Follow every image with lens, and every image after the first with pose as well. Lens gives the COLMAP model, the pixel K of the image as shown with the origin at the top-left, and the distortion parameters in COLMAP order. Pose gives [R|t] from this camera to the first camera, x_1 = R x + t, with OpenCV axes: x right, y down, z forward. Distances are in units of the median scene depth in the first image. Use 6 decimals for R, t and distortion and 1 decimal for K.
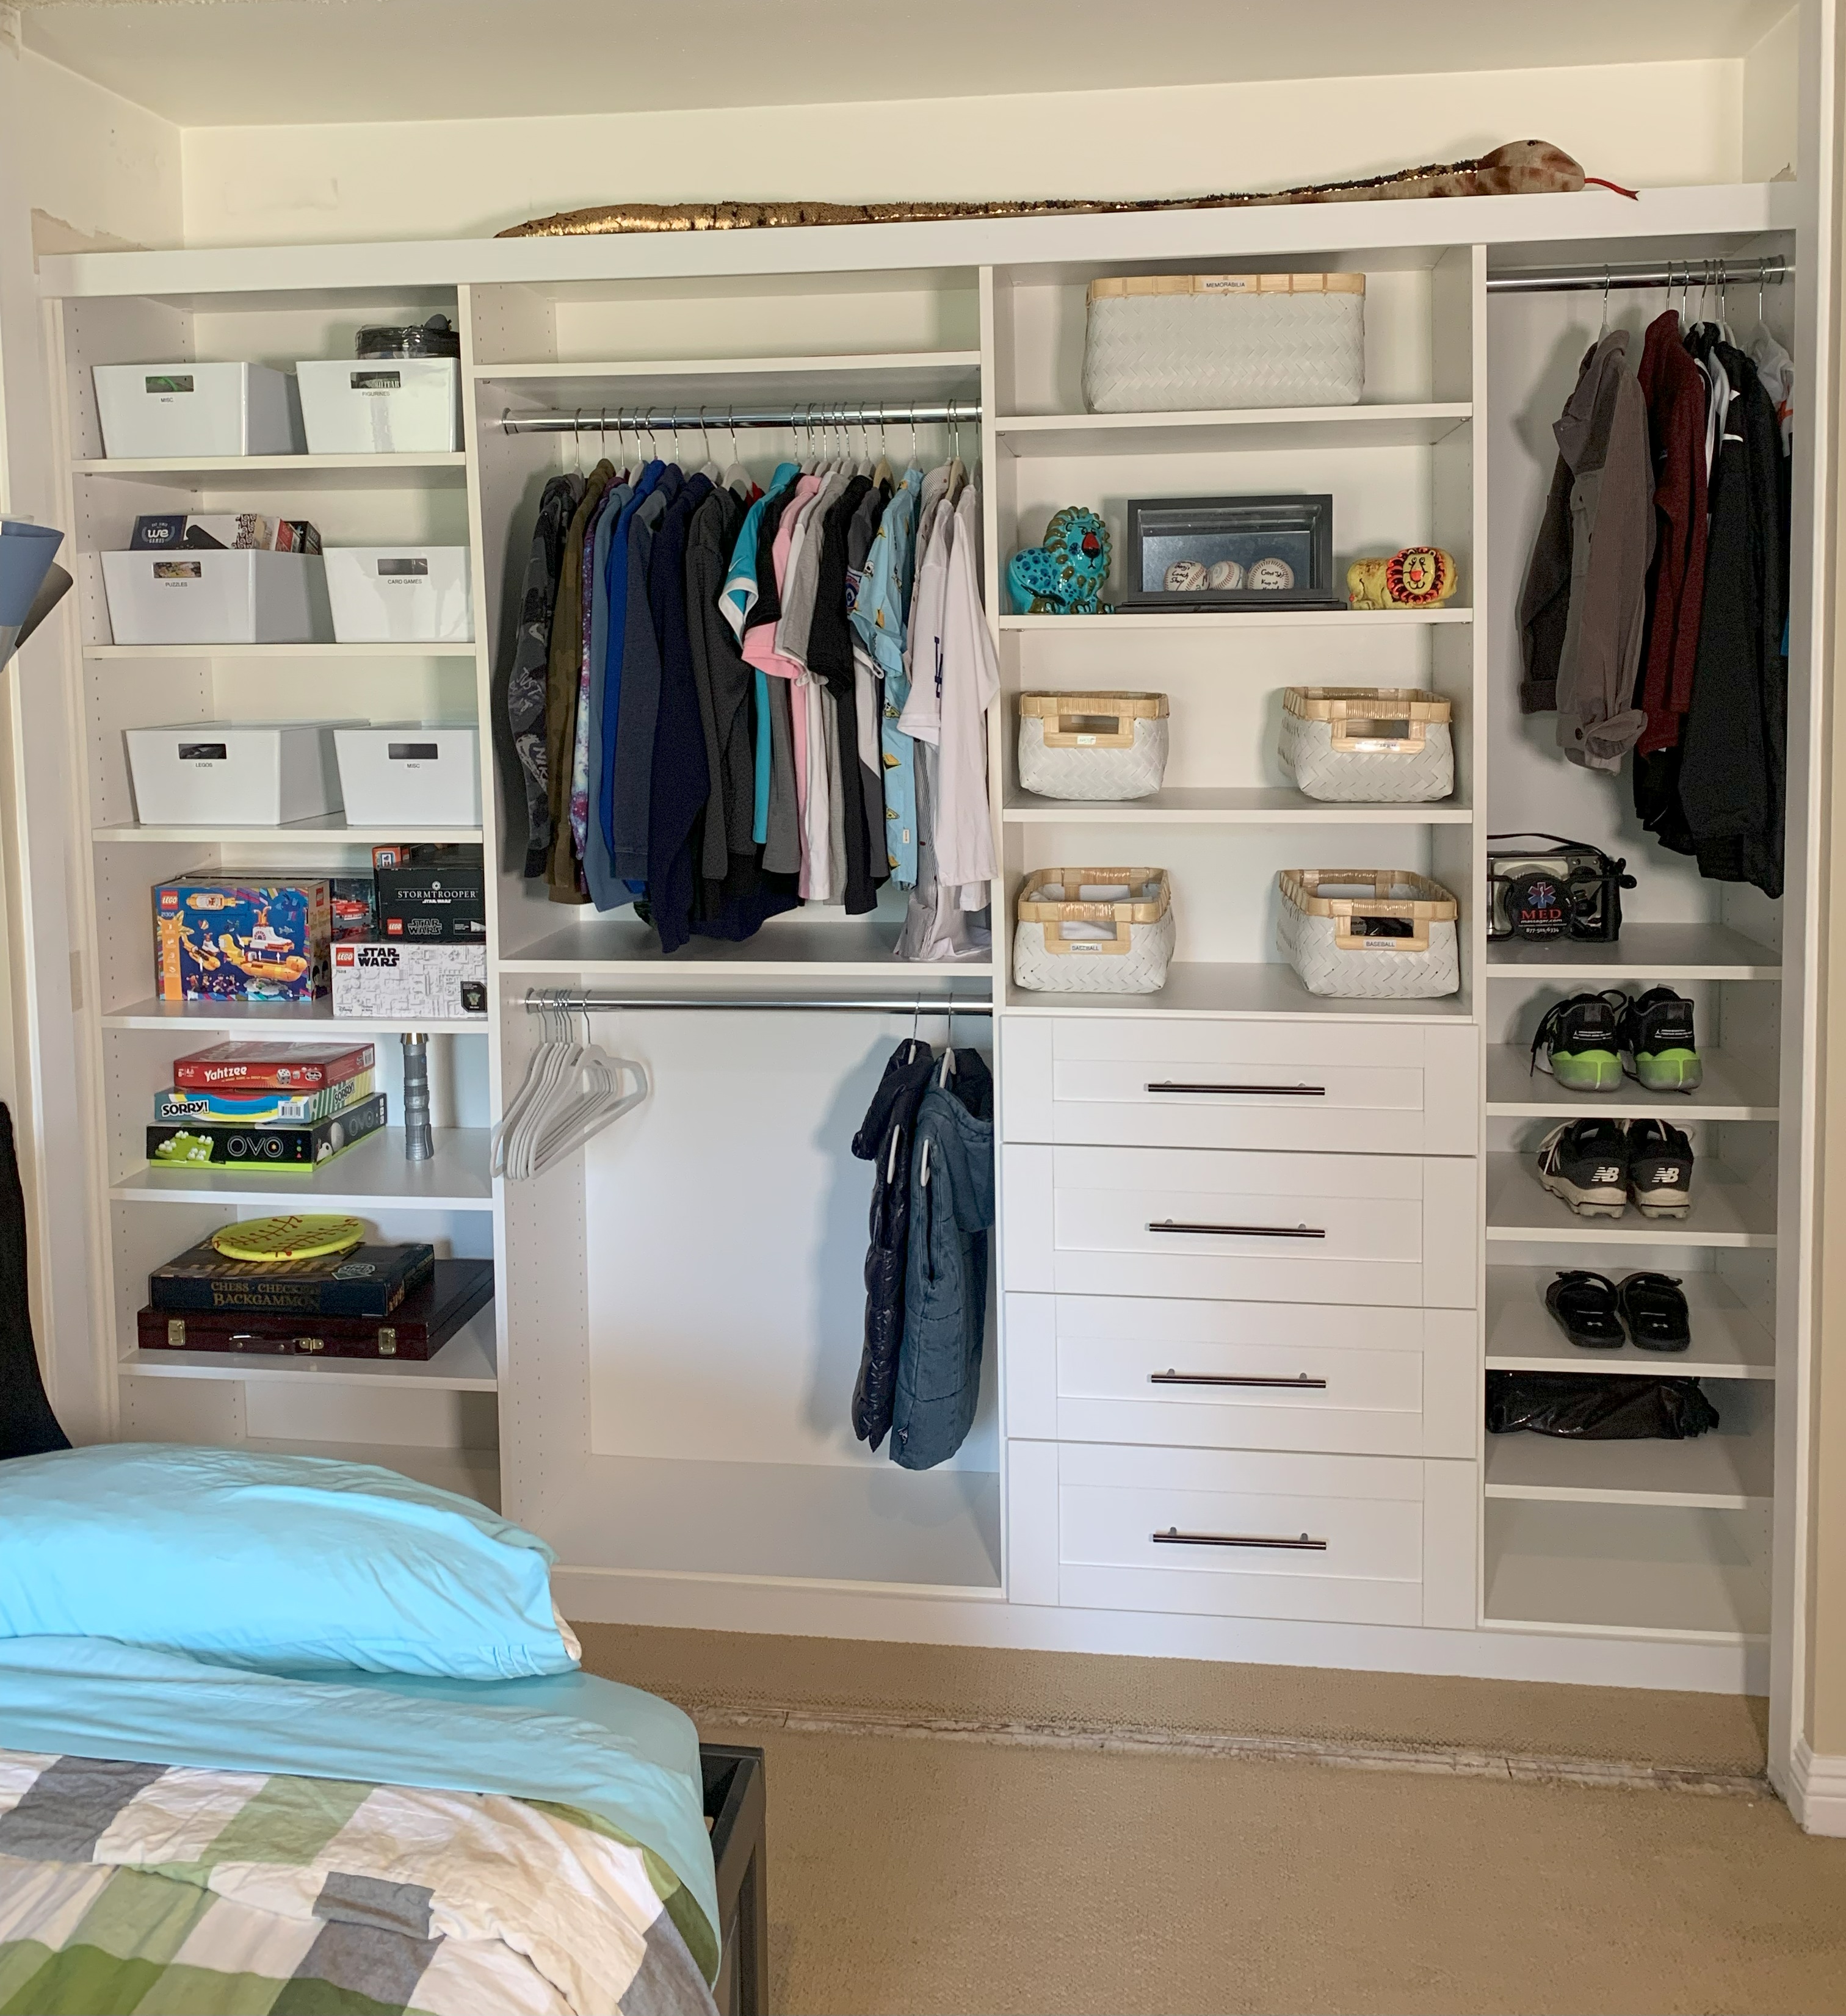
lens RADIAL K [[1874.0, 0, 927.8], [0, 1874.0, 765.1], [0, 0, 1]] dist [0.035271, 0.000000]
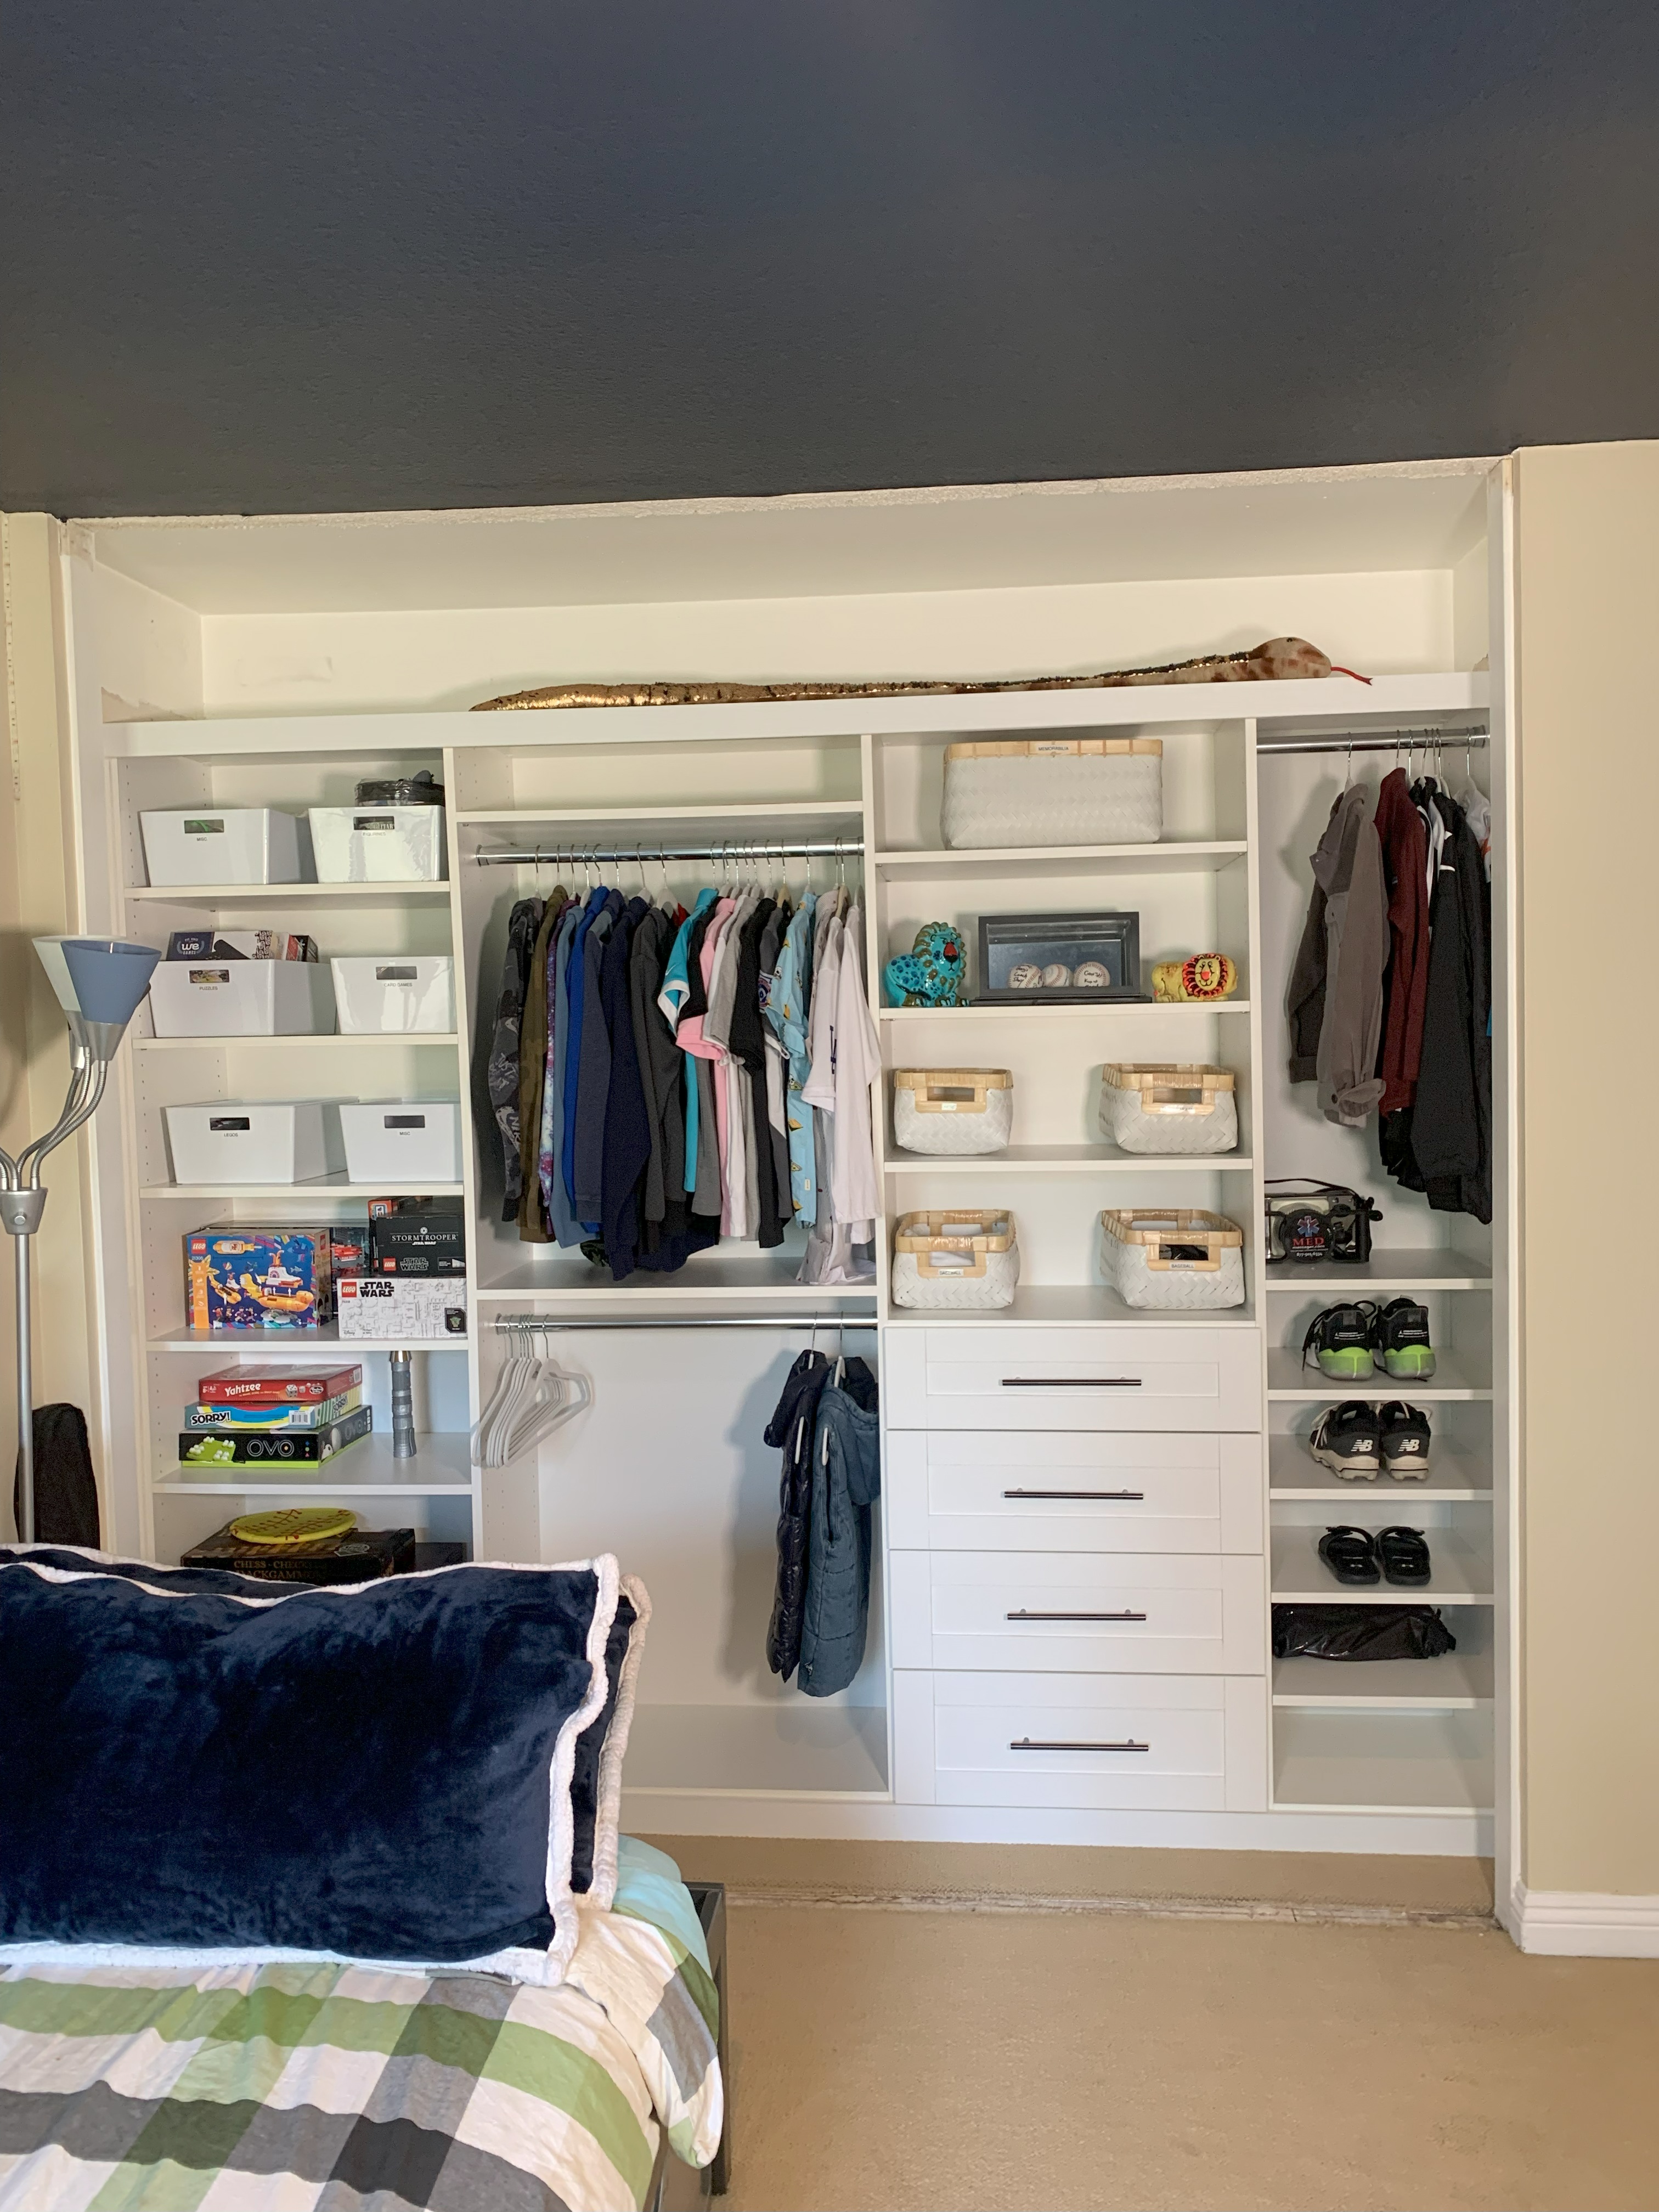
lens RADIAL K [[1668.3, 0, 841.2], [0, 1668.3, 1096.9], [0, 0, 1]] dist [0.063011, -0.036581]
pose [[0.999096, -0.009377, 0.041466, -0.034079], [0.010429, 0.999627, -0.025234, 0.007263], [-0.041214, 0.025644, 0.998821, -0.117417]]
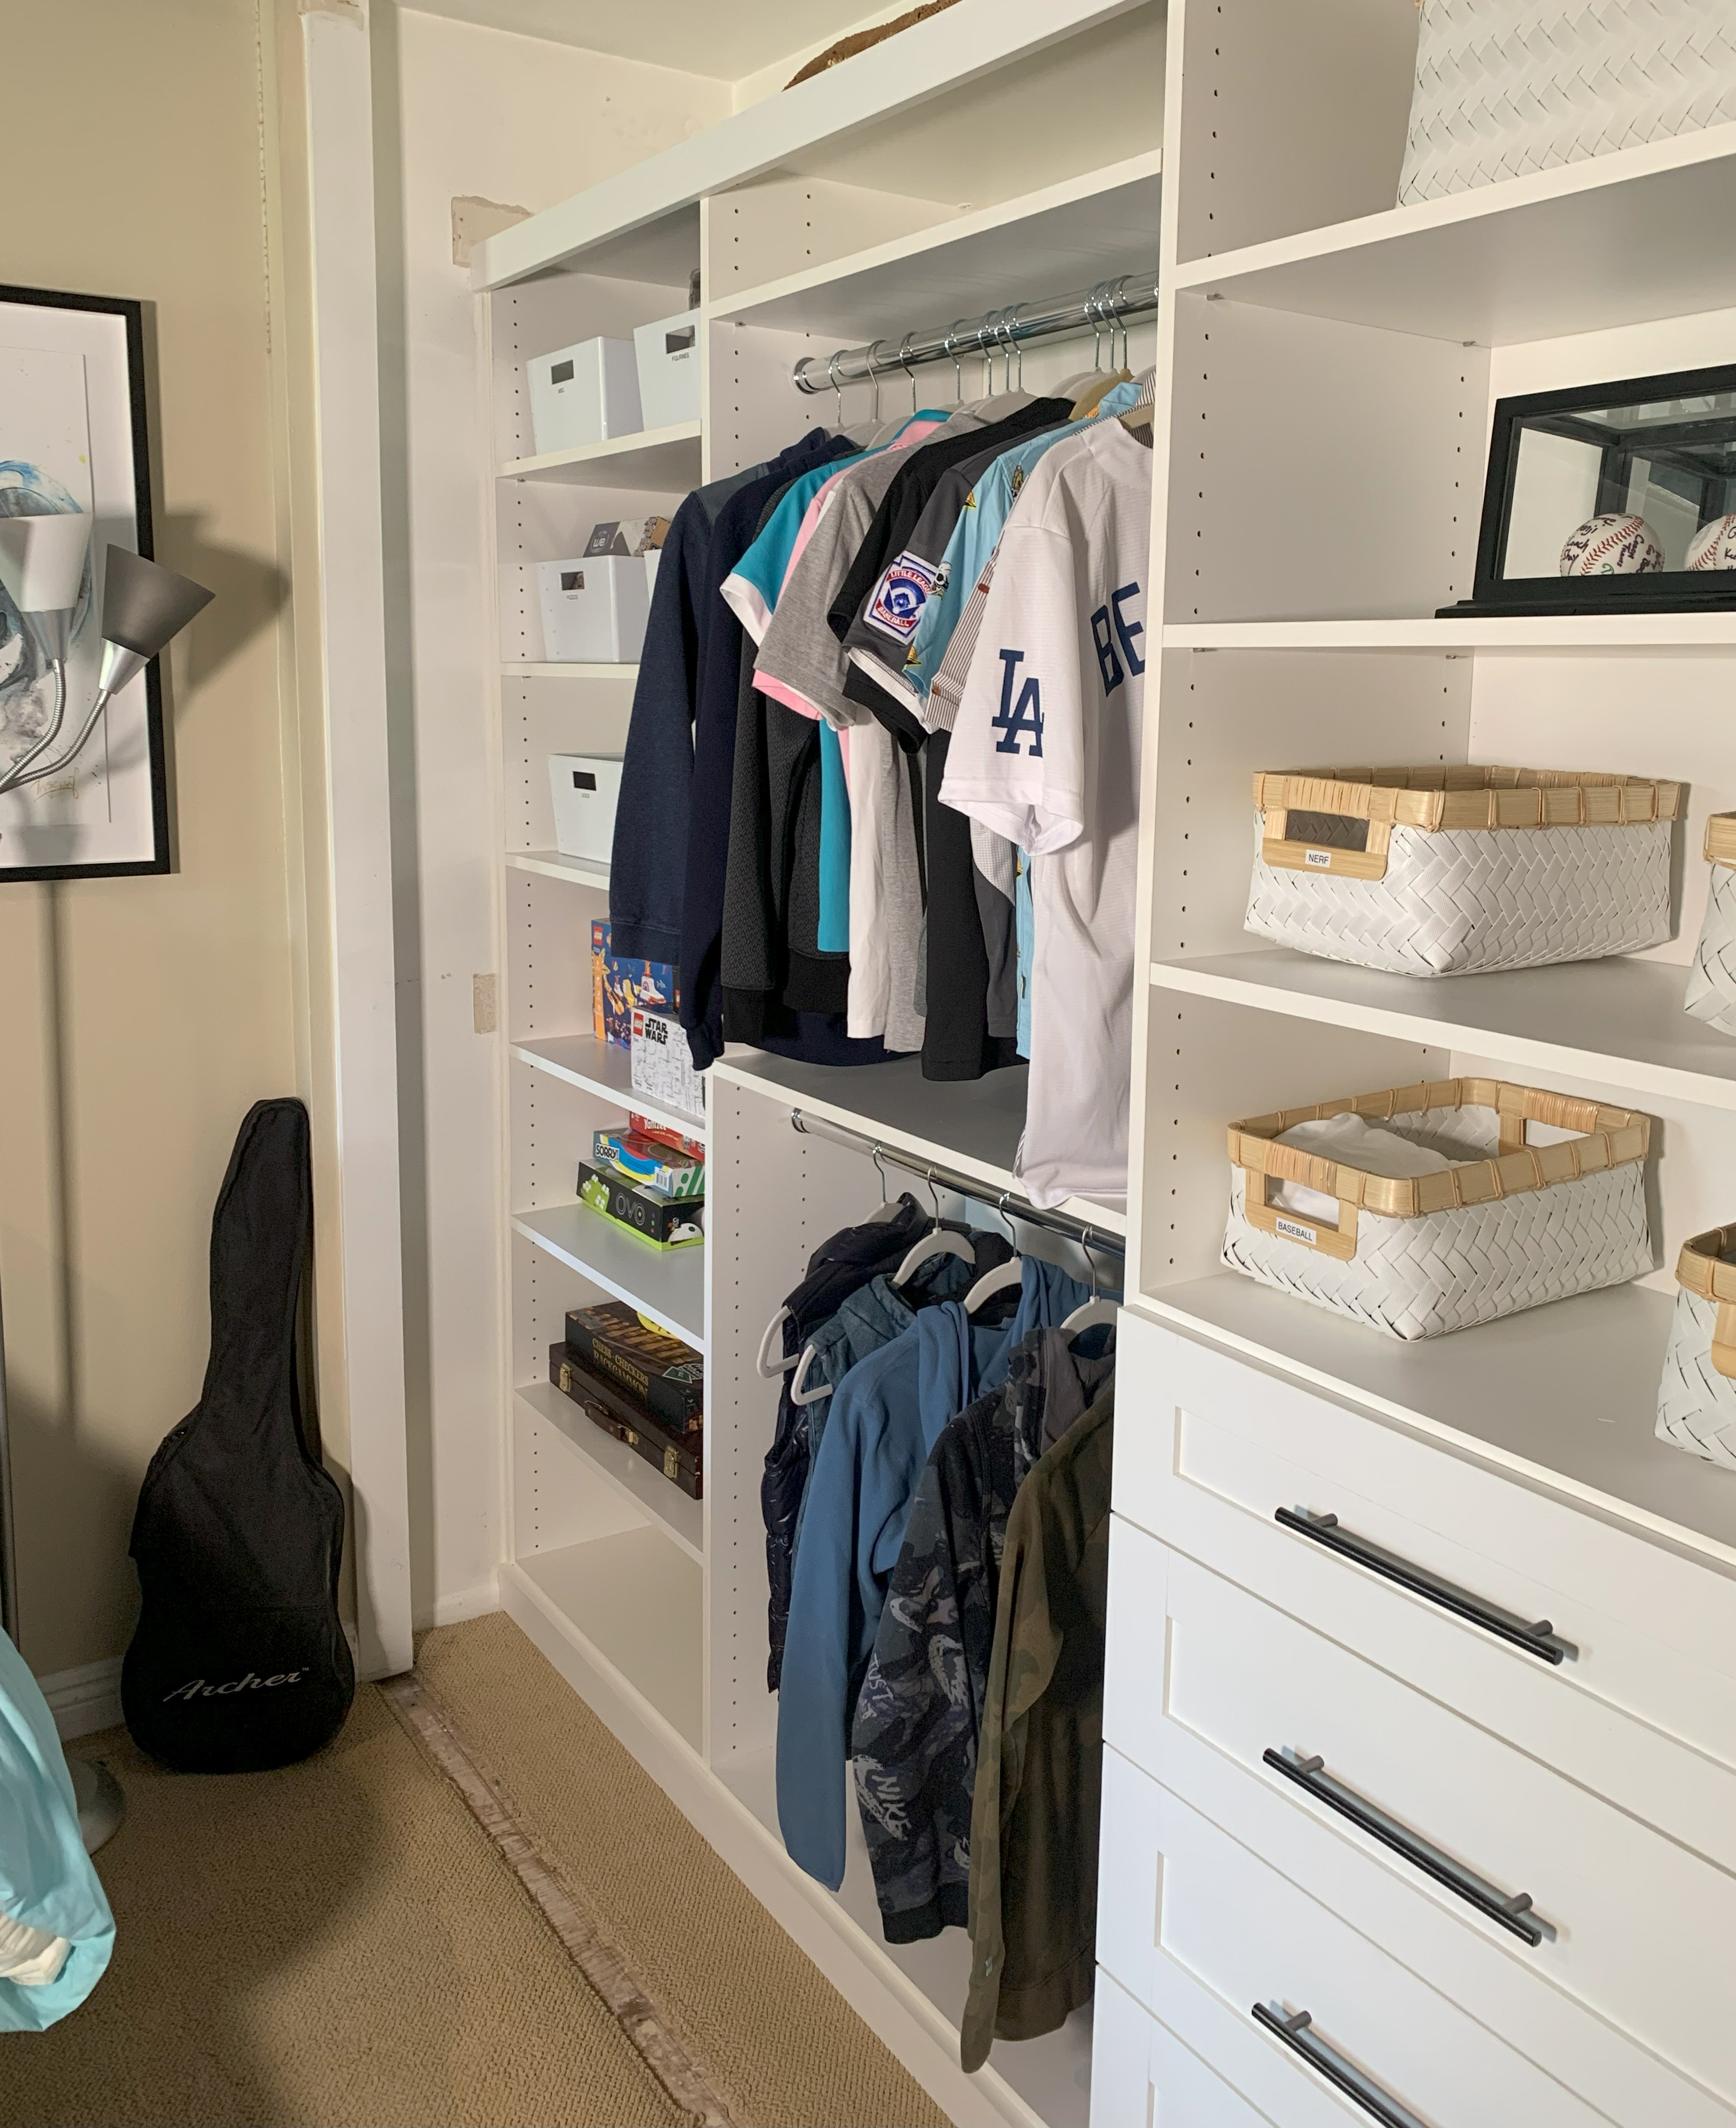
lens RADIAL K [[1775.0, 0, 862.8], [0, 1775.0, 946.5], [0, 0, 1]] dist [0.040652, -0.002128]
pose [[0.654291, 0.132612, -0.744525, 0.386034], [-0.073892, 0.991005, 0.111578, -0.035587], [0.752624, -0.017990, 0.658205, 0.557464]]
